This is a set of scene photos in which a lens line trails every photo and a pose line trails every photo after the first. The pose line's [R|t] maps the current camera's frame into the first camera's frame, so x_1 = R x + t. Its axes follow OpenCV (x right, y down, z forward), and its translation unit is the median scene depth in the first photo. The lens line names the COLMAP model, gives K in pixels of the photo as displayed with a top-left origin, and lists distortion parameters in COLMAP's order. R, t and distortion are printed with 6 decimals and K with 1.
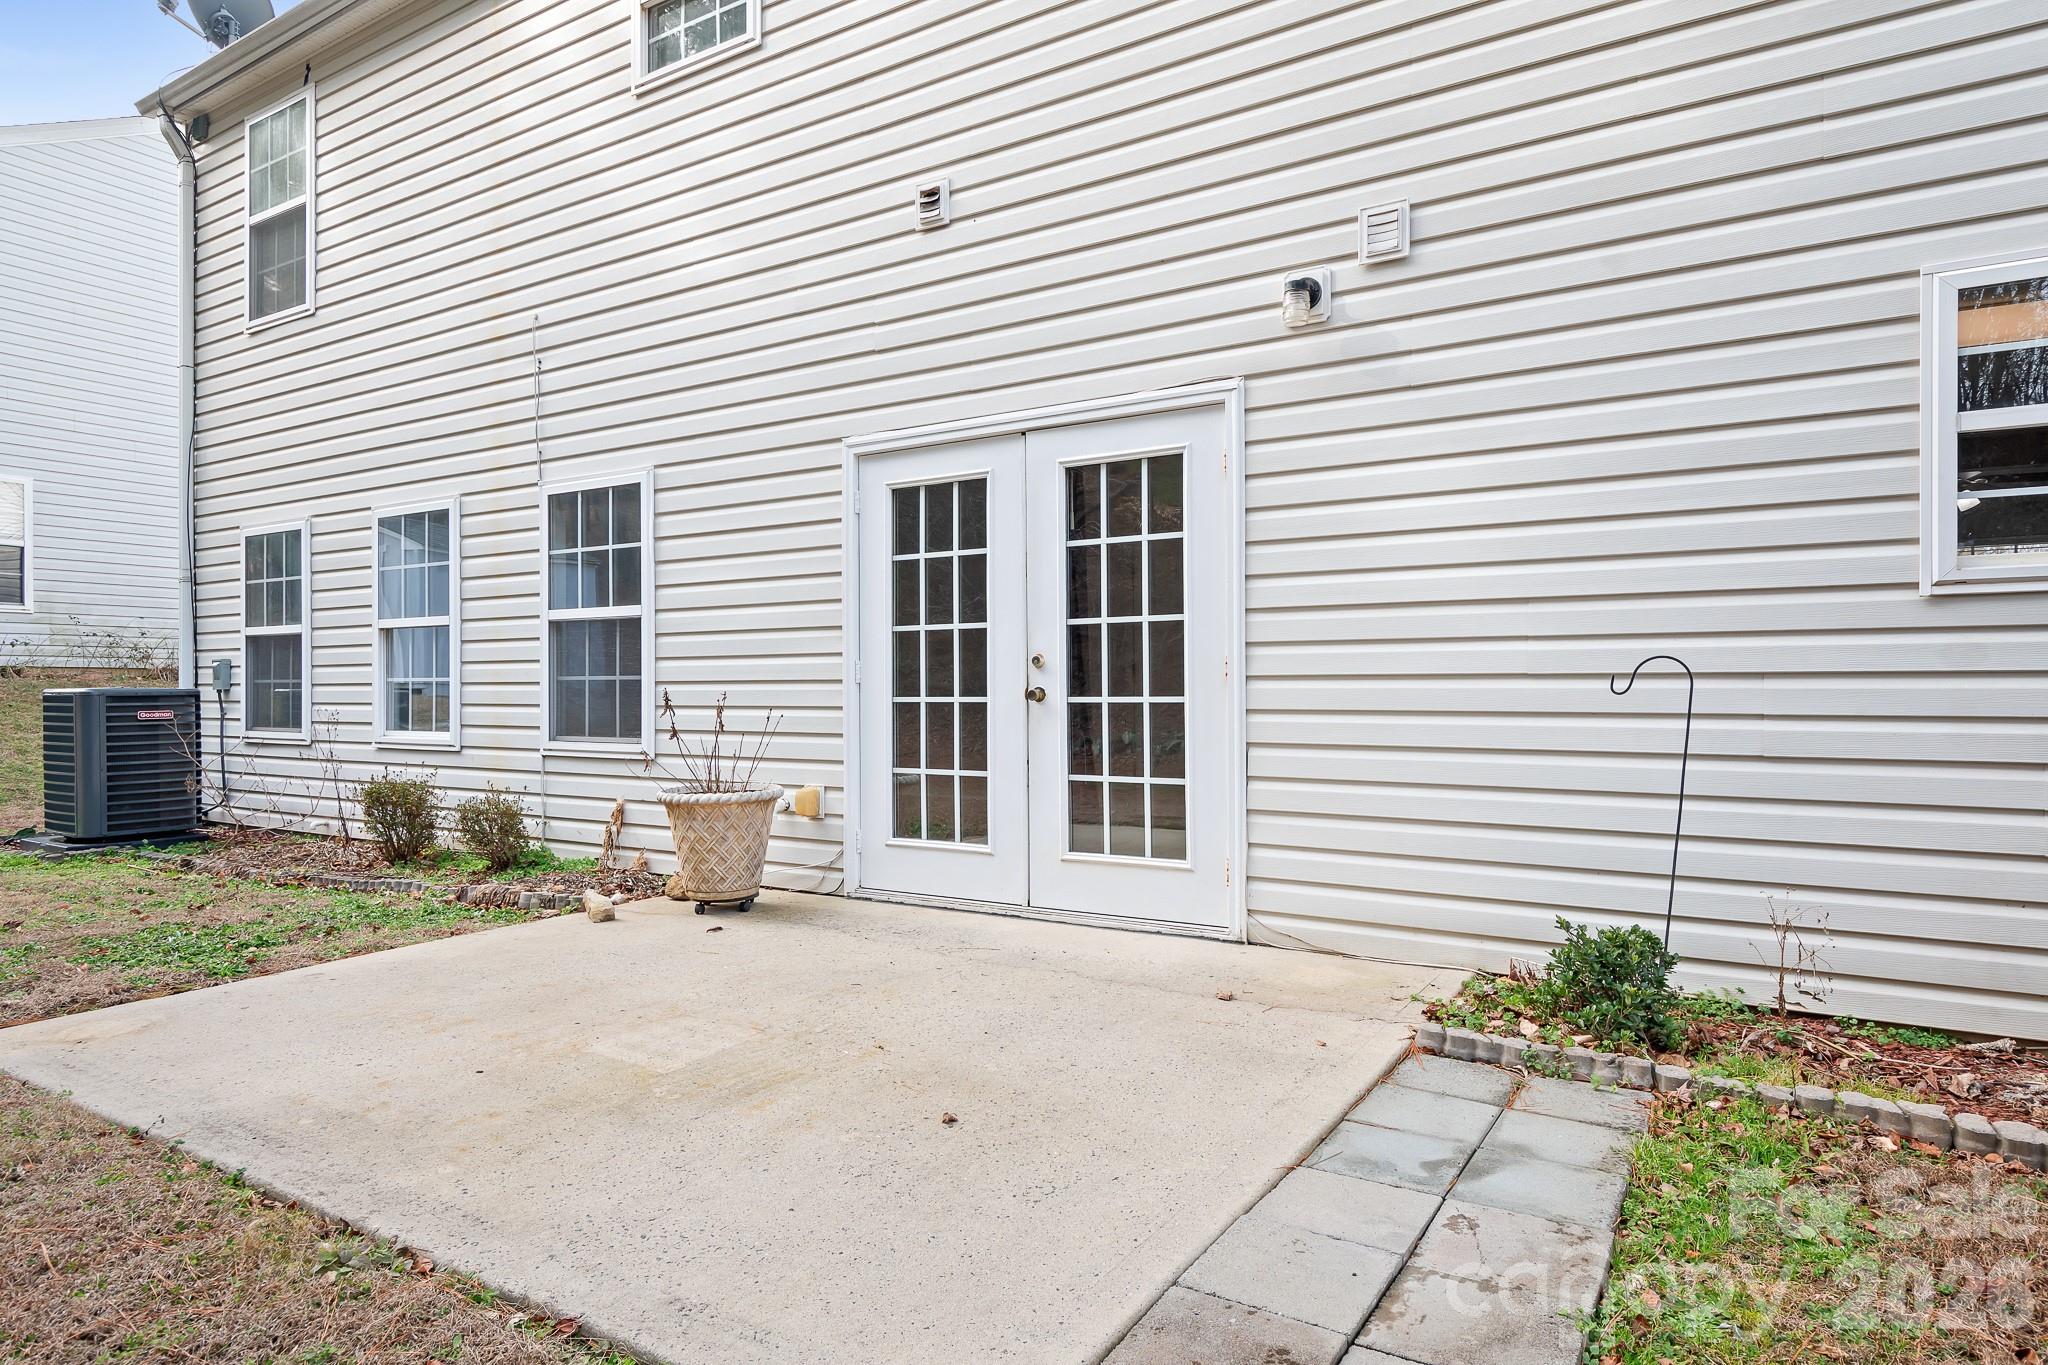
lens RADIAL K [[1198.5, 0, 1024.0], [0, 1198.5, 682.5], [0, 0, 1]] dist [0.026972, -0.030167]
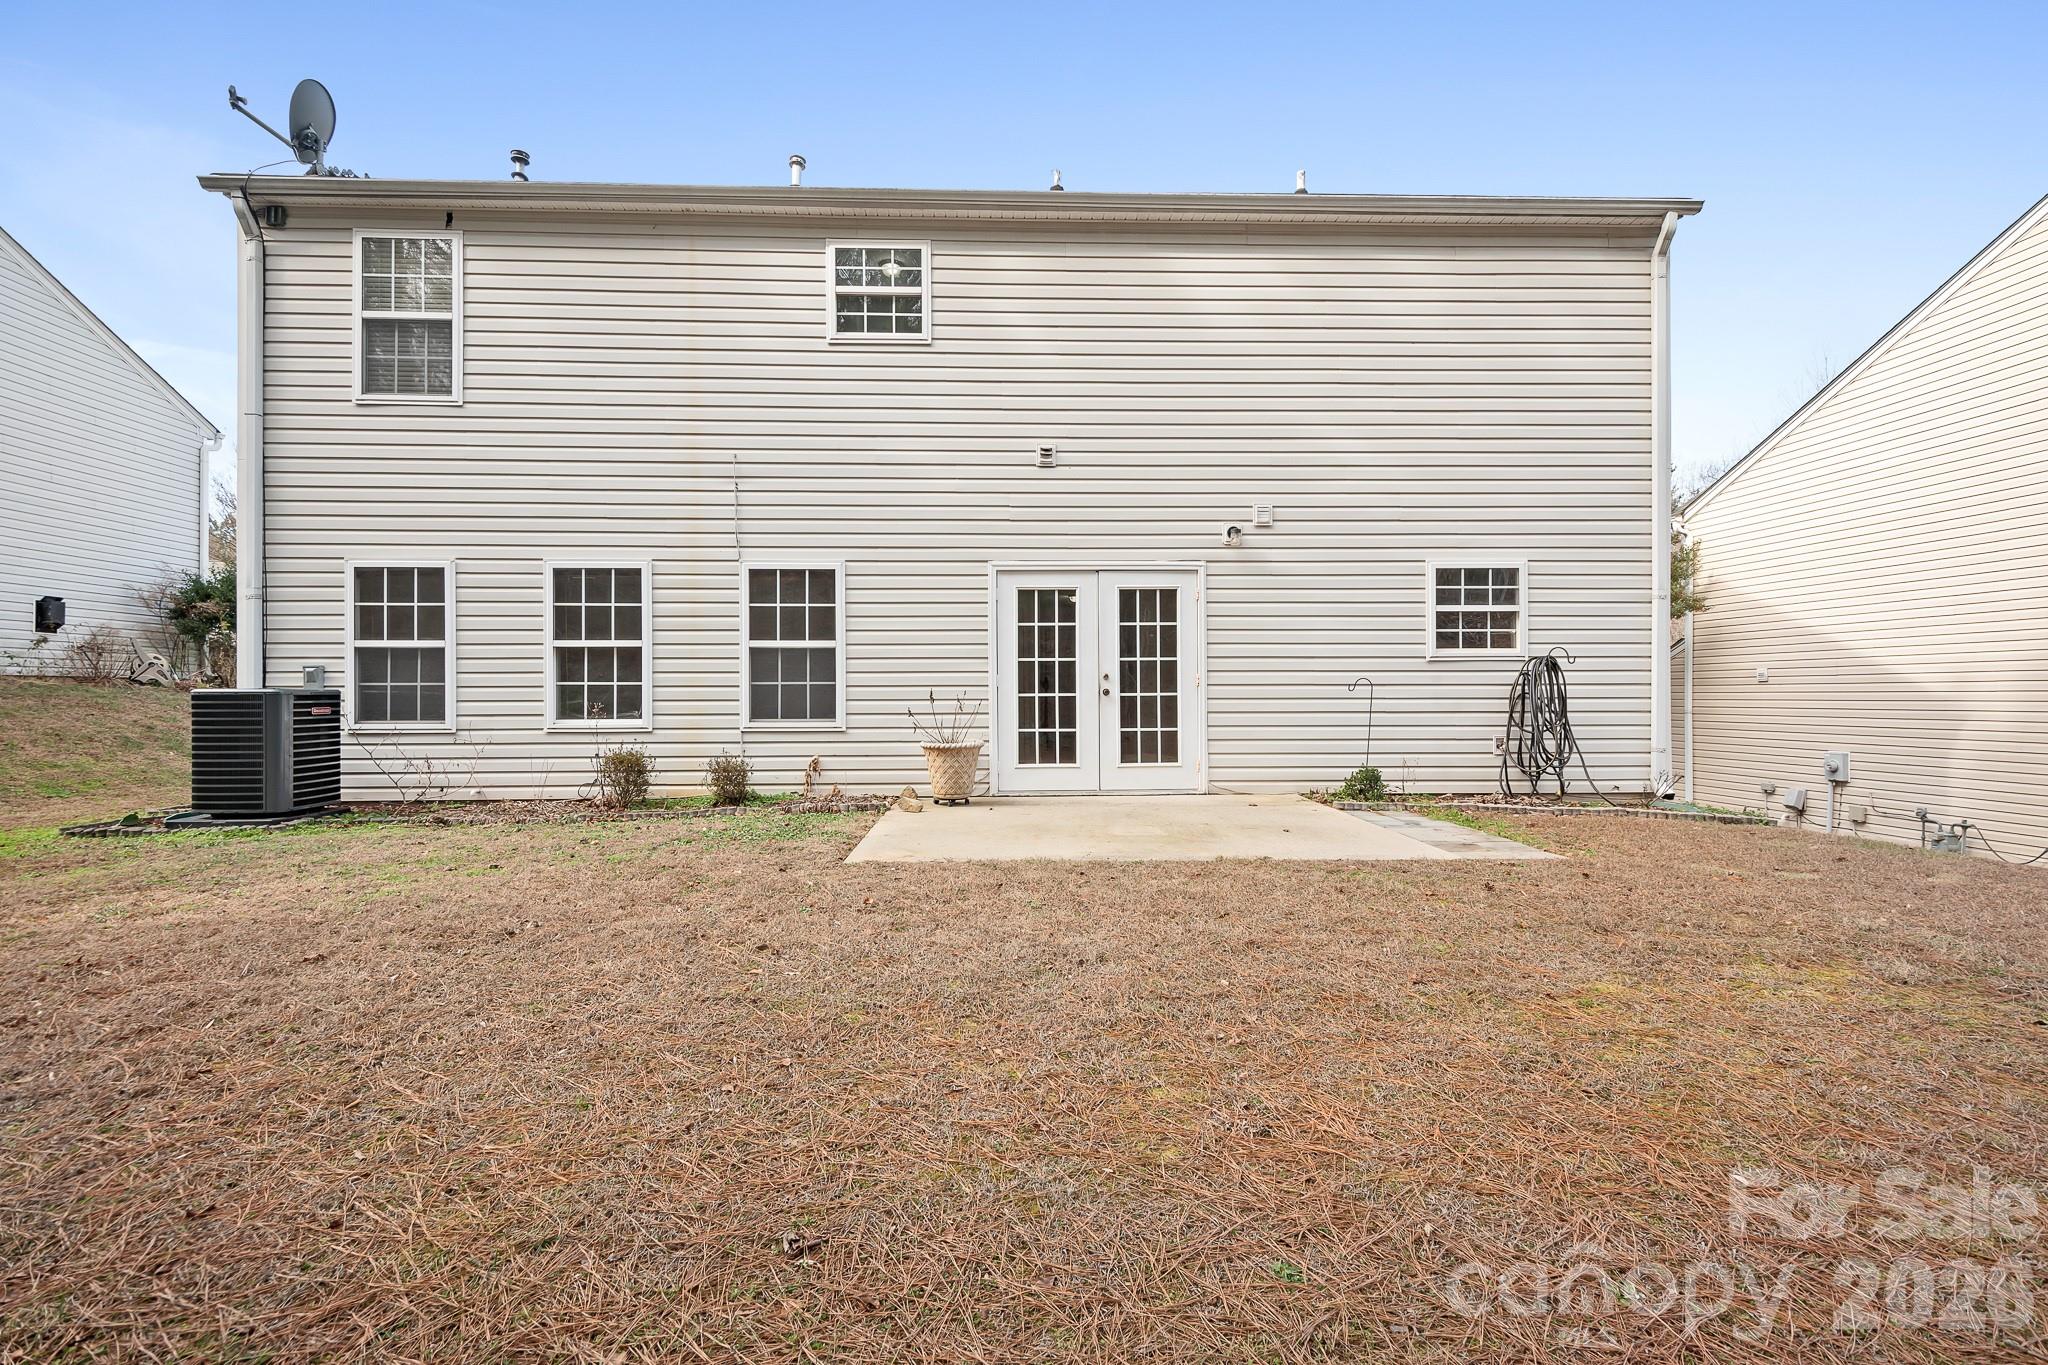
lens RADIAL K [[891.6, 0, 1026.0], [0, 891.6, 654.7], [0, 0, 1]] dist [0.007449, -0.000245]
pose [[0.822716, 0.008421, 0.568391, -0.922922], [-0.002882, 0.999939, -0.010643, -0.036181], [-0.568446, 0.007119, 0.822690, -0.224874]]
